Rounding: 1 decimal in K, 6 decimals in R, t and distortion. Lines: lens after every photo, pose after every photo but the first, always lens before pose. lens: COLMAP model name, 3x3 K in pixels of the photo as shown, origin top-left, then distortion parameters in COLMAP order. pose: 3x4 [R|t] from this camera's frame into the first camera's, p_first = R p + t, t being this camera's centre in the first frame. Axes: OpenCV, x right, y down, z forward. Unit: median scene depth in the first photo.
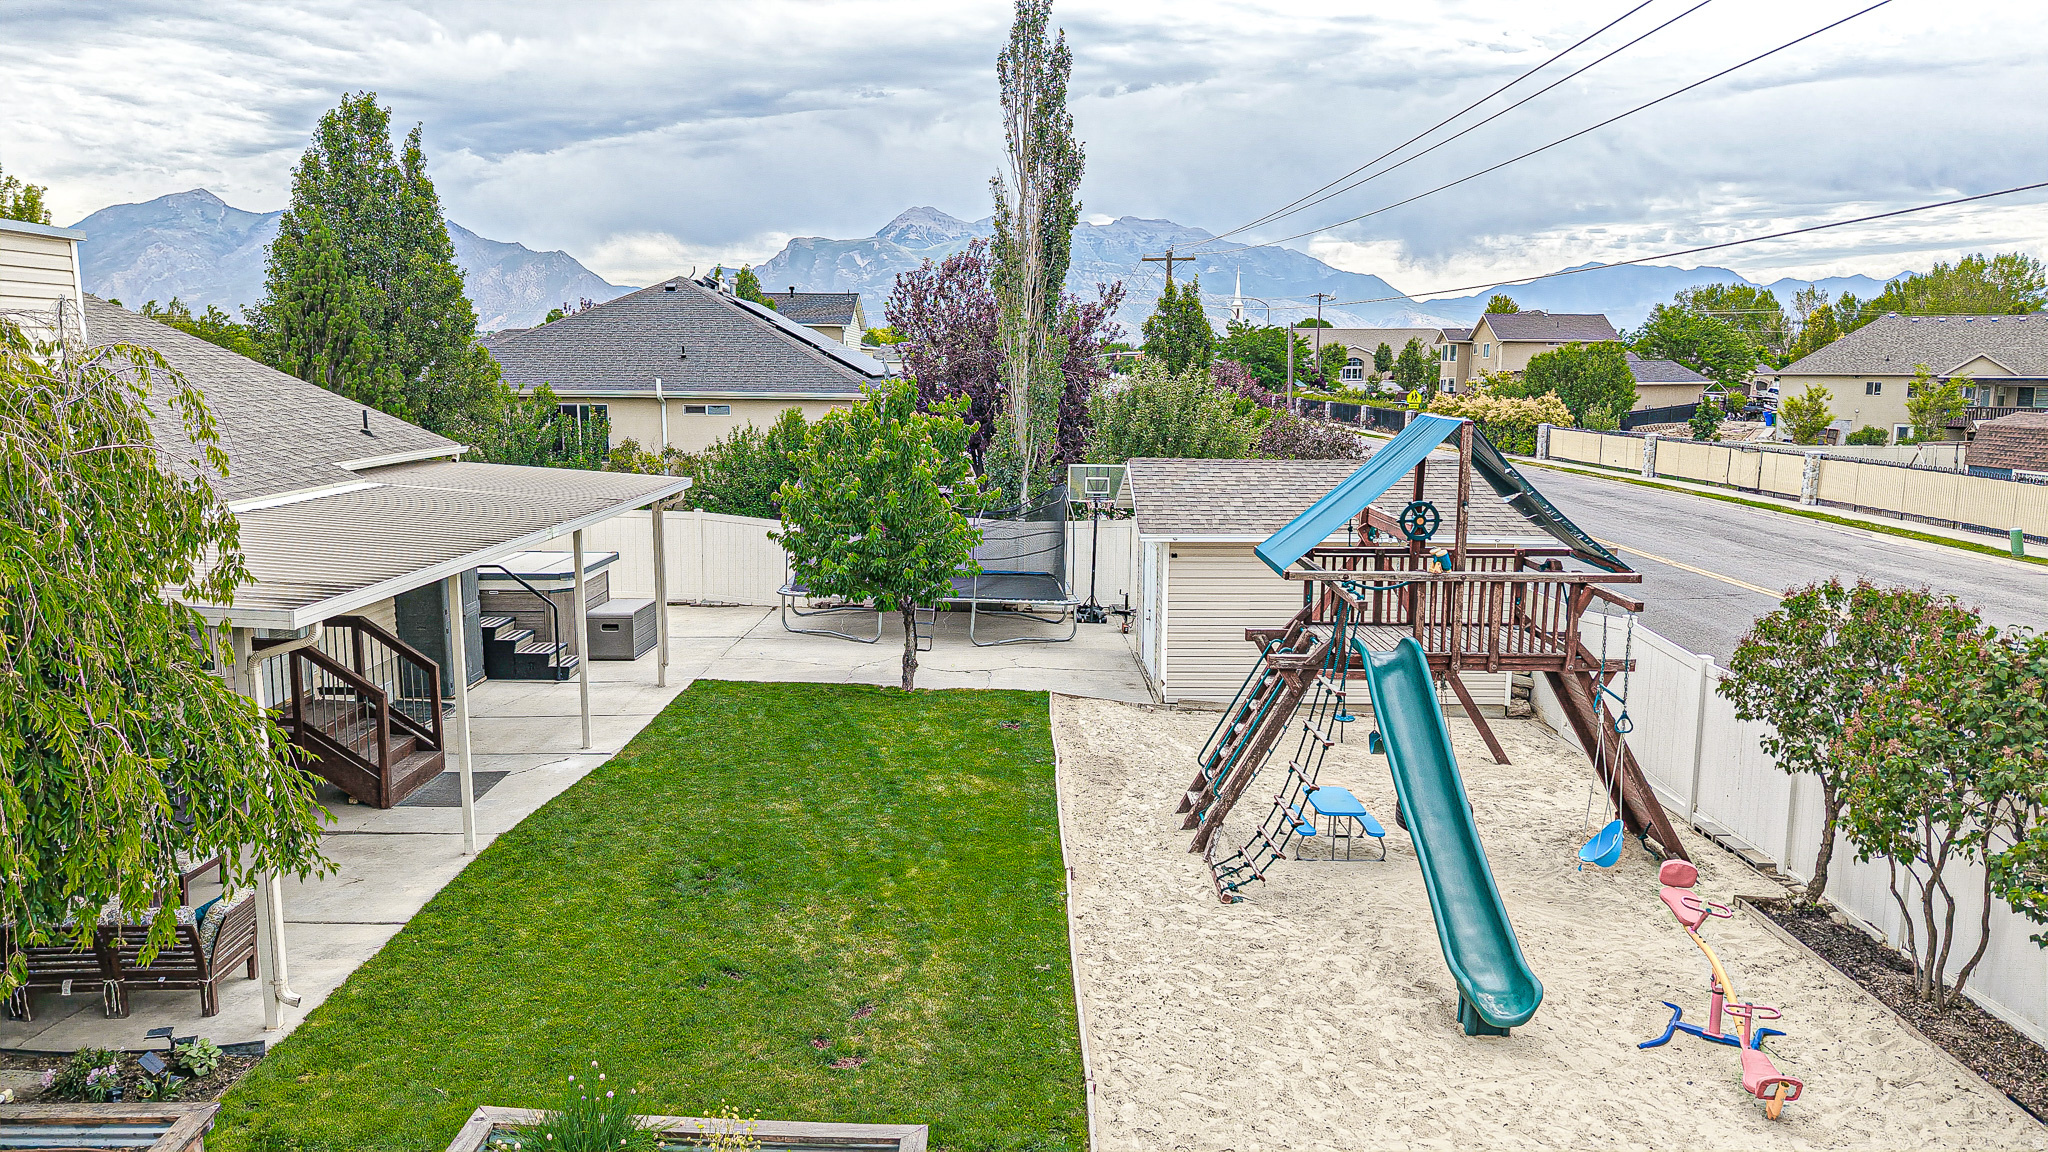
lens RADIAL K [[1373.8, 0, 1031.9], [0, 1373.8, 579.2], [0, 0, 1]] dist [0.073554, -0.094844]
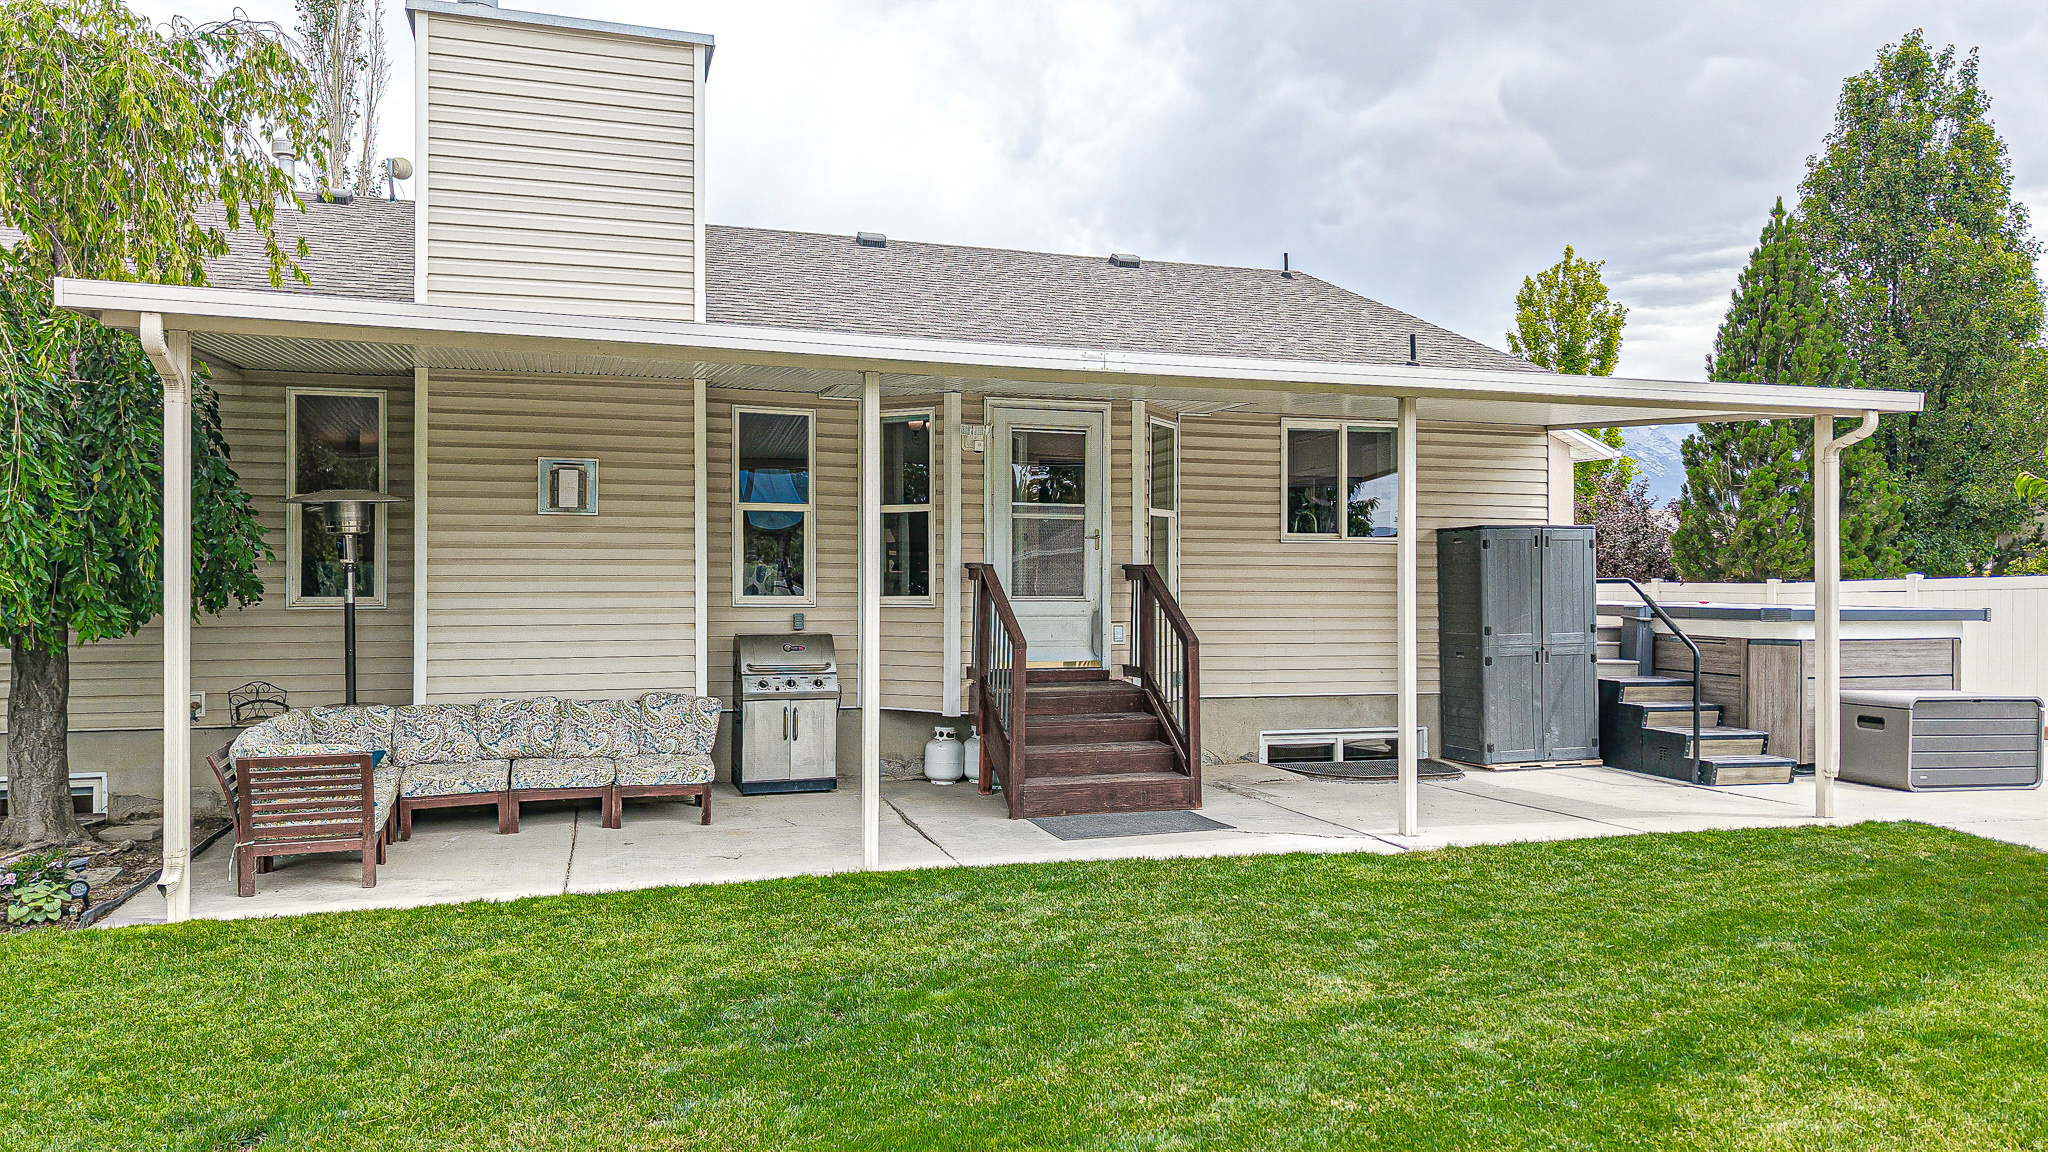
lens RADIAL K [[1373.8, 0, 1031.9], [0, 1373.8, 579.2], [0, 0, 1]] dist [0.073554, -0.094844]
pose [[0.307648, 0.005776, -0.951483, 0.150609], [-0.154299, 0.987048, -0.043899, 0.074743], [0.938906, 0.160319, 0.304554, 0.721571]]
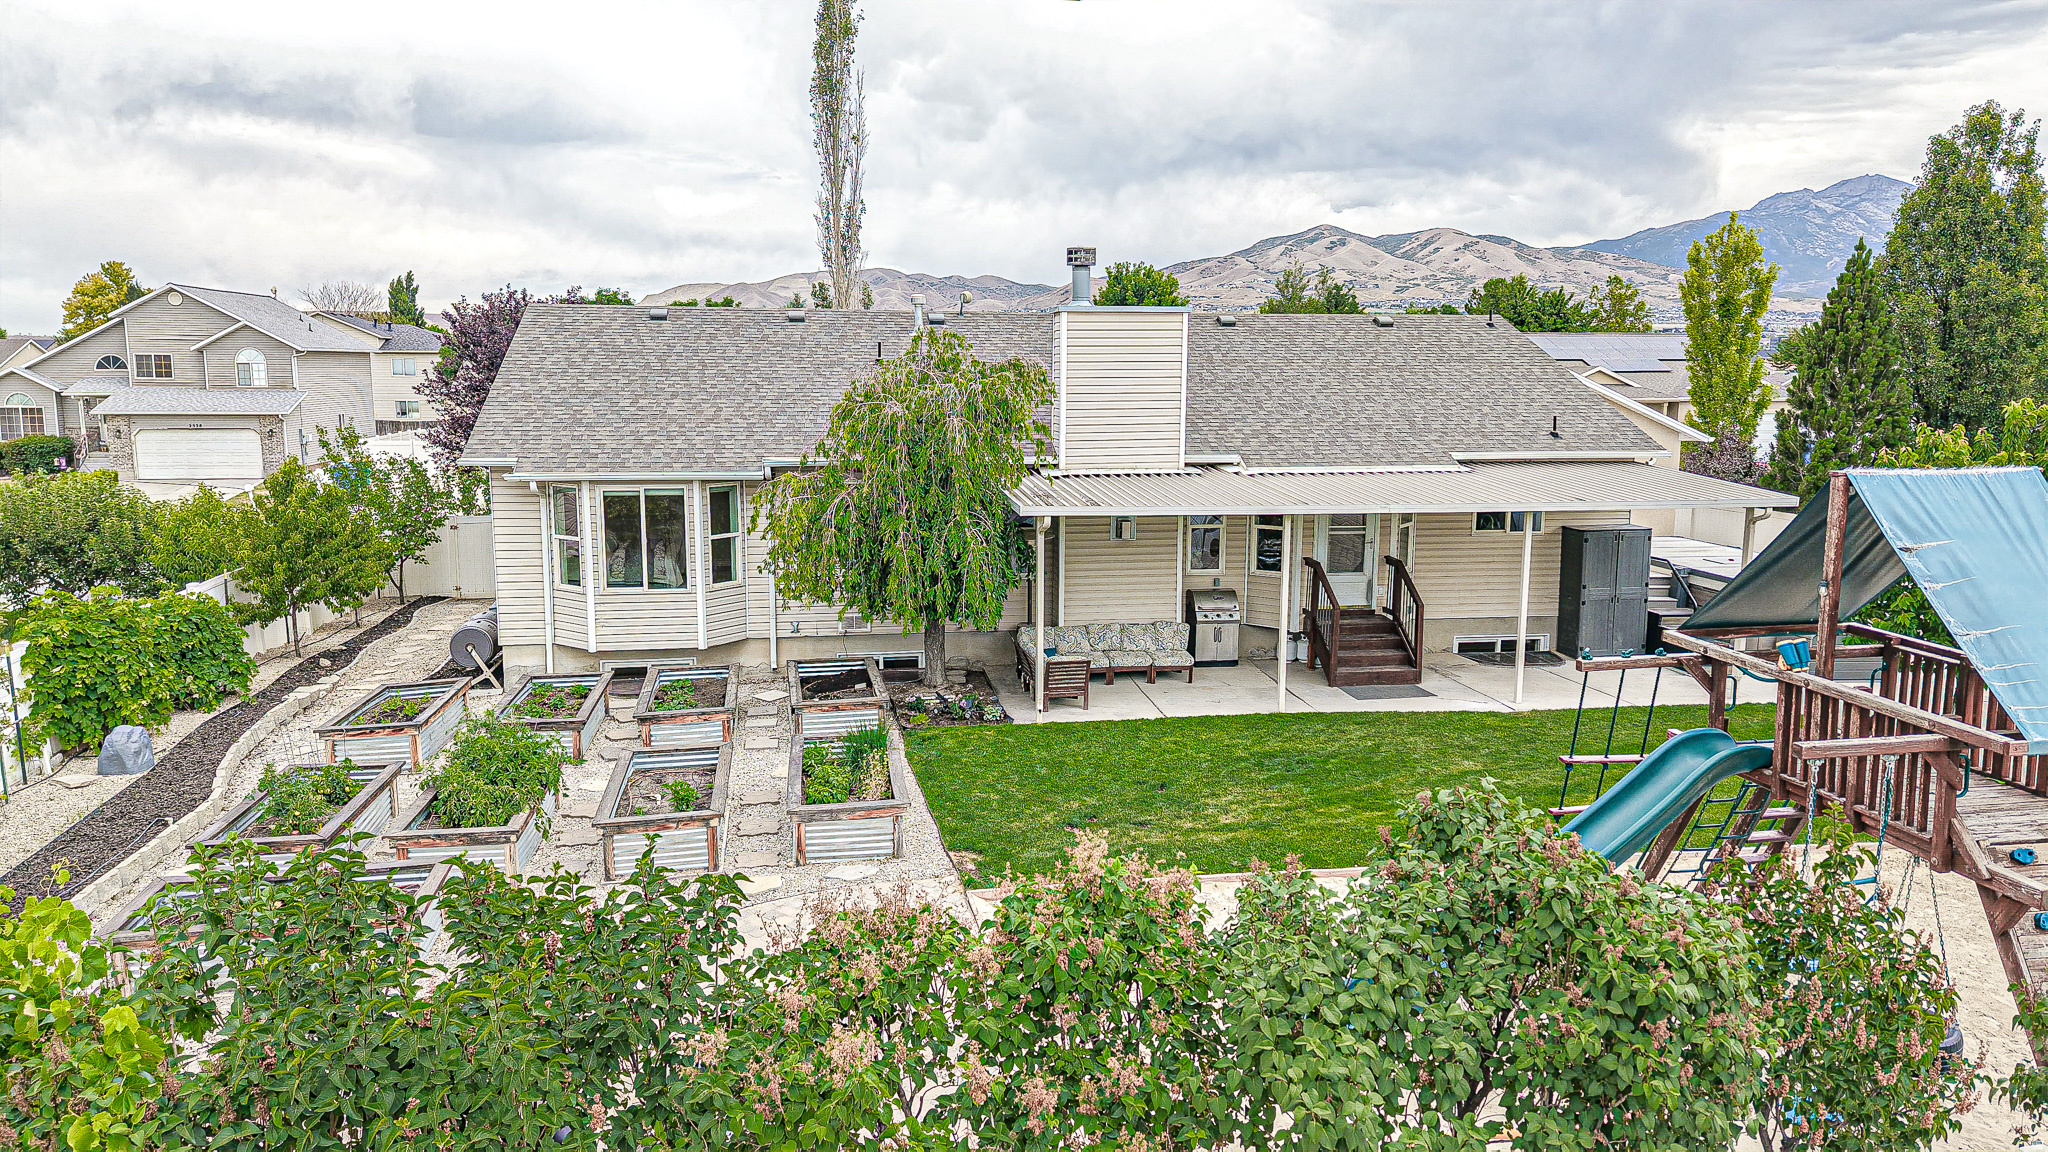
lens RADIAL K [[1342.3, 0, 961.5], [0, 1342.3, 579.5], [0, 0, 1]] dist [-0.028381, 0.001407]
pose [[0.111620, 0.158121, -0.981091, 0.782775], [-0.153967, 0.978090, 0.140120, -0.073636], [0.981751, 0.135416, 0.133520, 0.378339]]
